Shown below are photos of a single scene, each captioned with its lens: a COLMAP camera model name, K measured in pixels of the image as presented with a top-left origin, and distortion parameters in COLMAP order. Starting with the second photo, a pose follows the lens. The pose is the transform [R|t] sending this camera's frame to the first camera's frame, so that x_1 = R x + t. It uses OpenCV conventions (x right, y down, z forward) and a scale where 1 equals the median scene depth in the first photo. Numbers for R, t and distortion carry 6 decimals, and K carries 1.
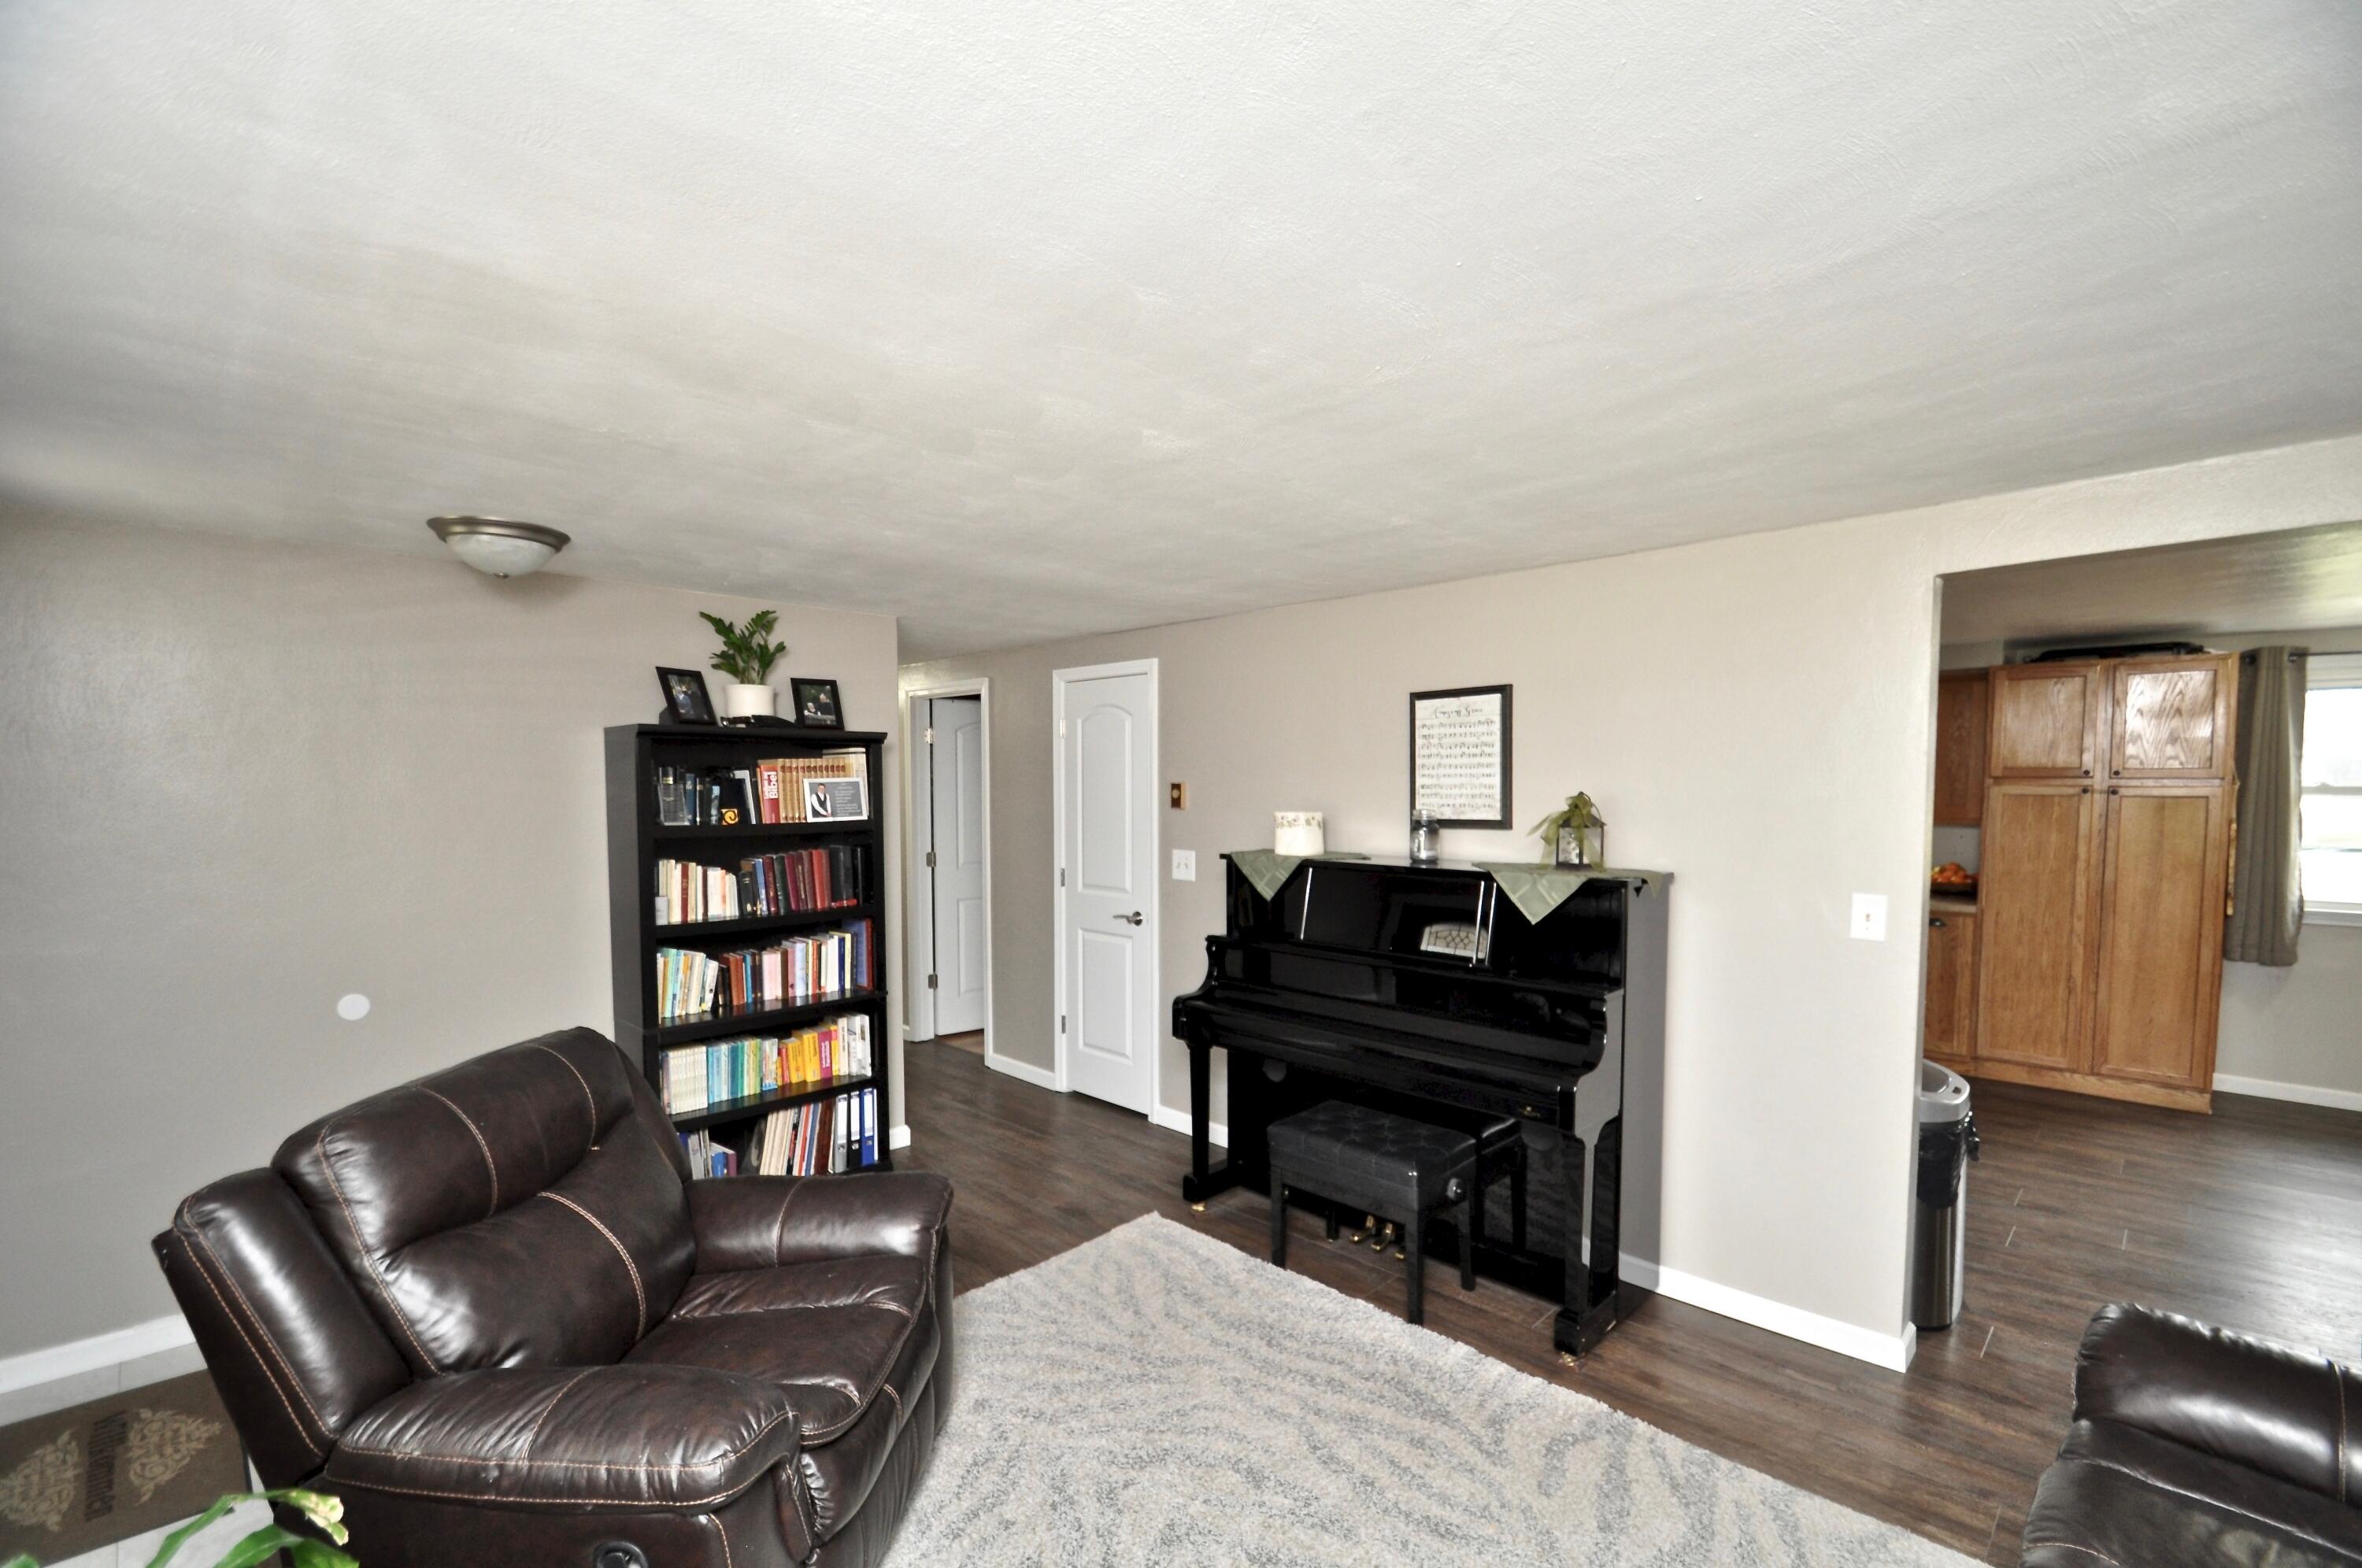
lens RADIAL K [[1024.7, 0, 1181.6], [0, 1024.7, 846.0], [0, 0, 1]] dist [0.000719, -0.012379]
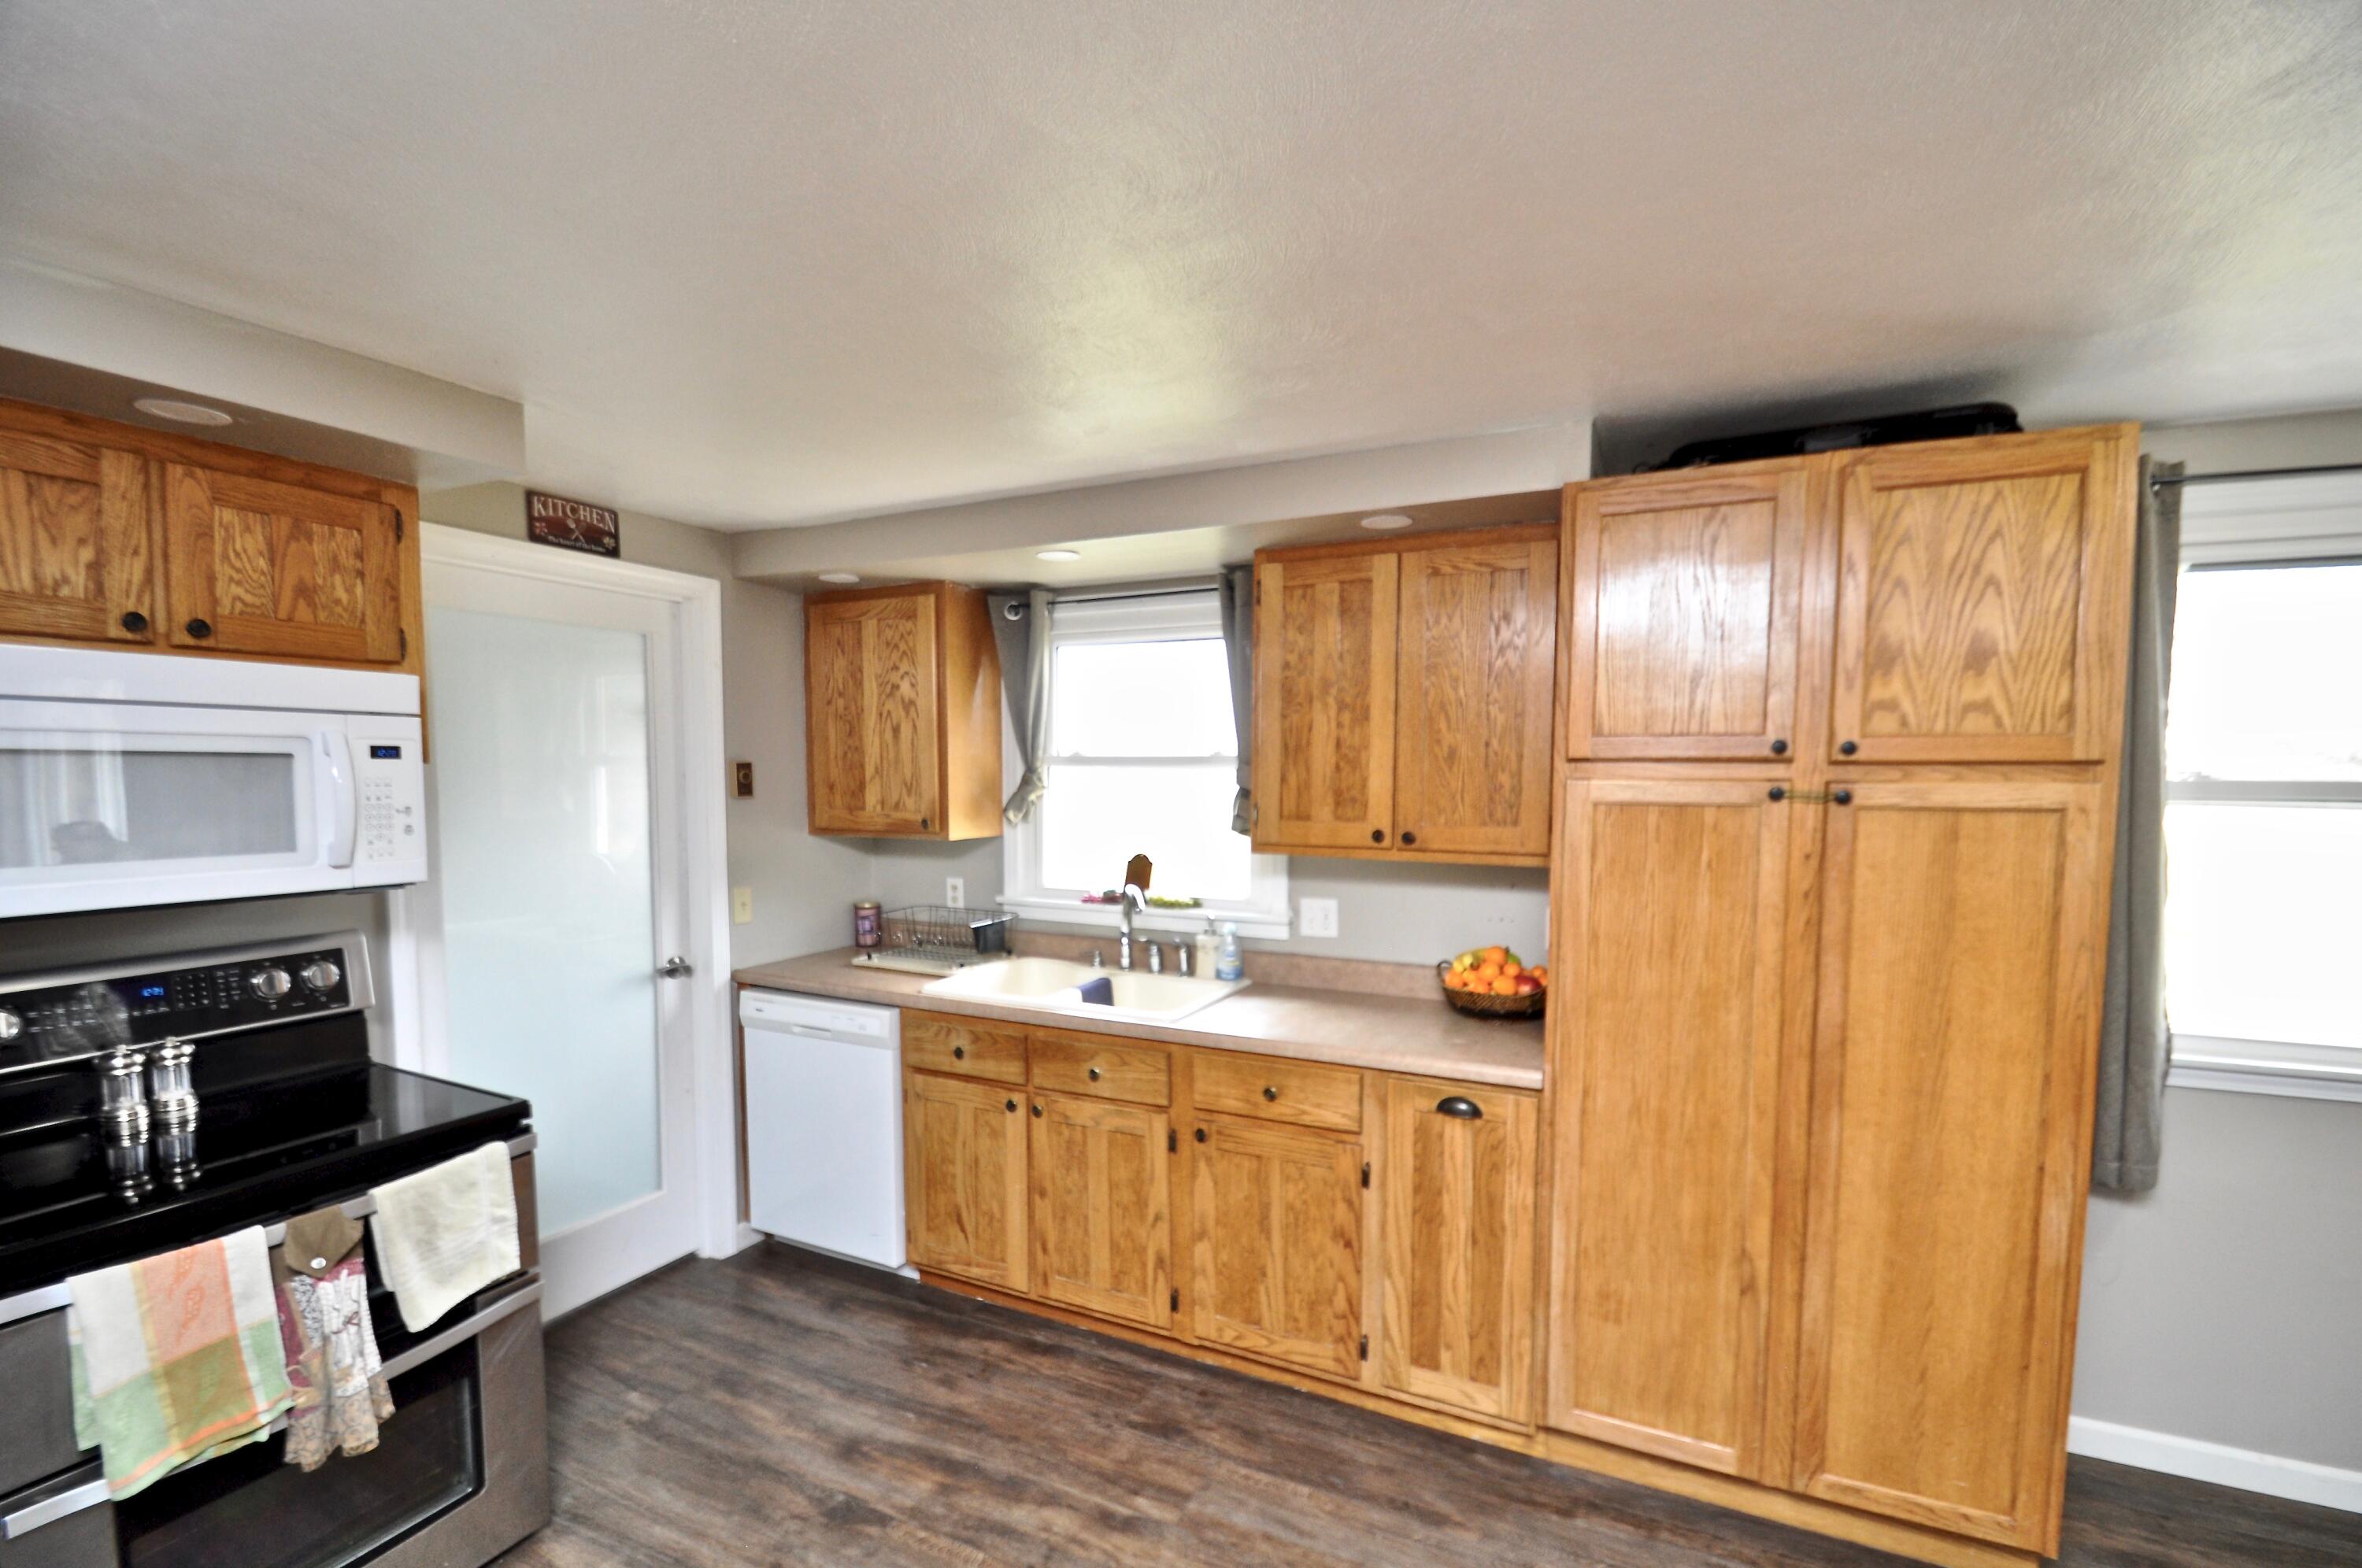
lens RADIAL K [[1028.7, 0, 1188.3], [0, 1028.7, 839.9], [0, 0, 1]] dist [0.010520, -0.013276]
pose [[0.943256, -0.018870, 0.331529, 0.530476], [0.015131, 0.999790, 0.013854, -0.044337], [-0.331721, -0.008051, 0.943343, 0.684664]]
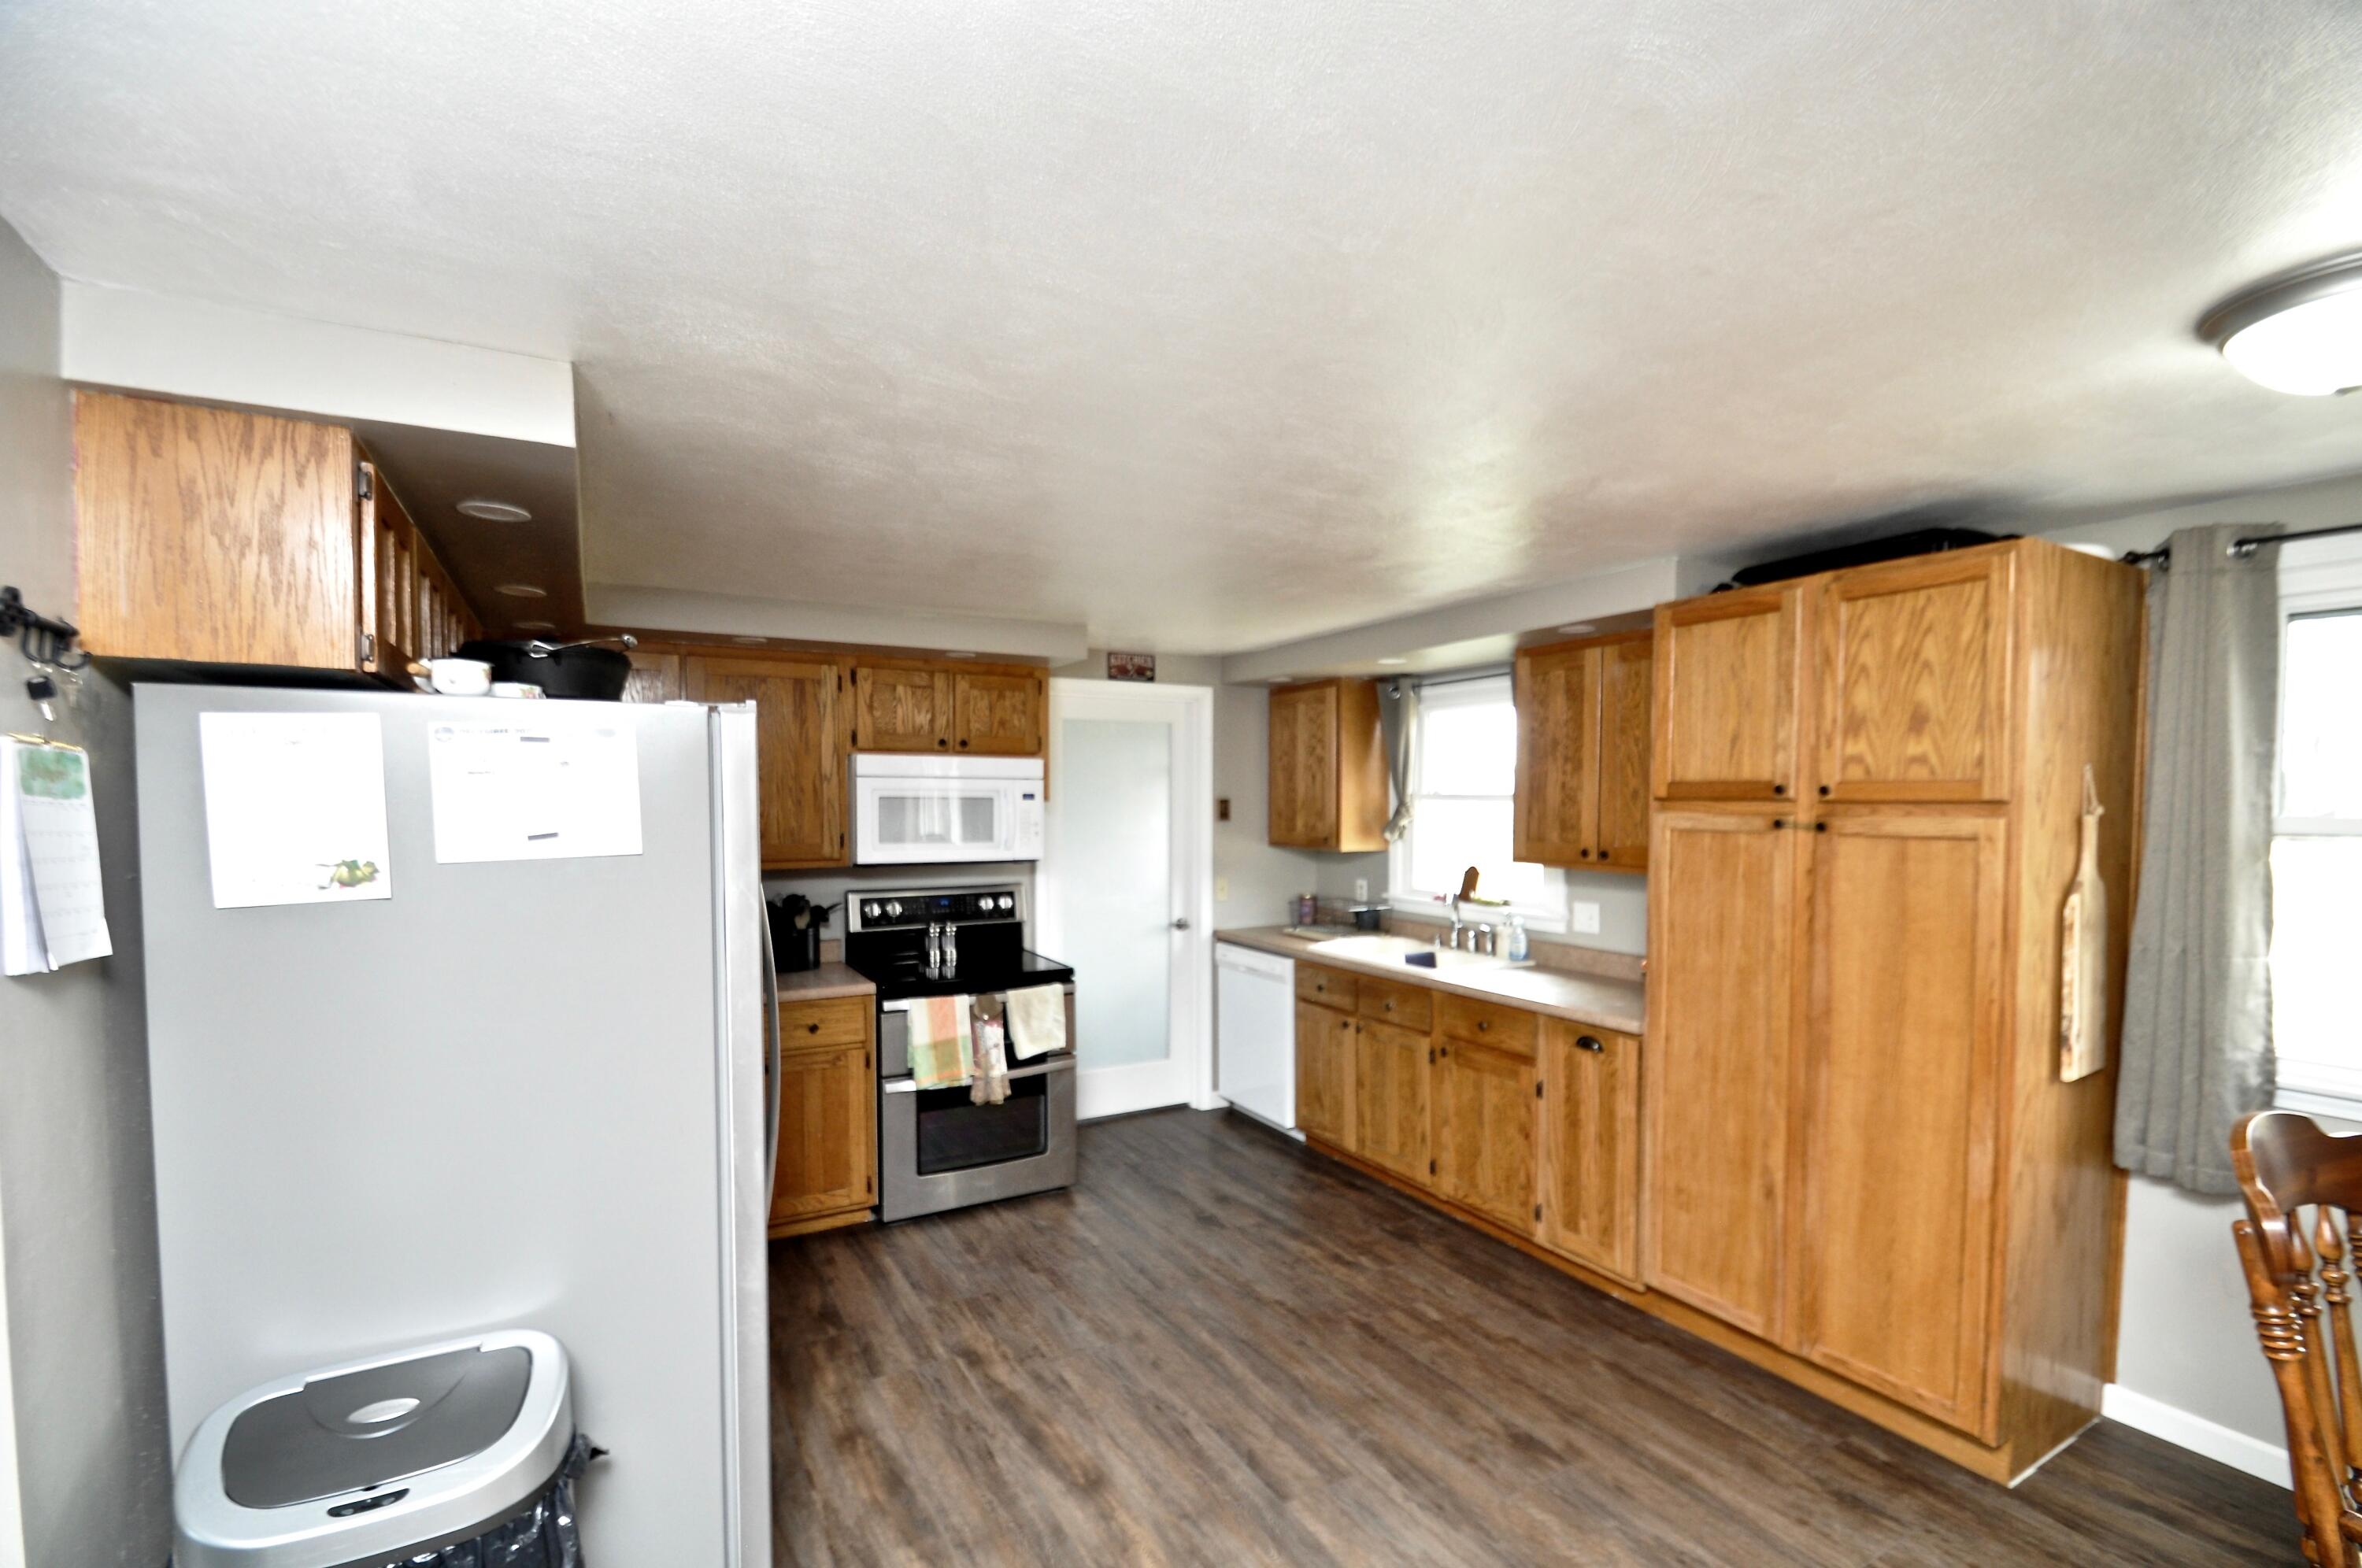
lens RADIAL K [[1028.7, 0, 1188.3], [0, 1028.7, 839.9], [0, 0, 1]] dist [0.010520, -0.013276]
pose [[0.966560, 0.012809, -0.256122, 0.710205], [-0.017028, 0.999753, -0.014261, -0.032204], [0.255876, 0.018145, 0.966539, 0.388430]]
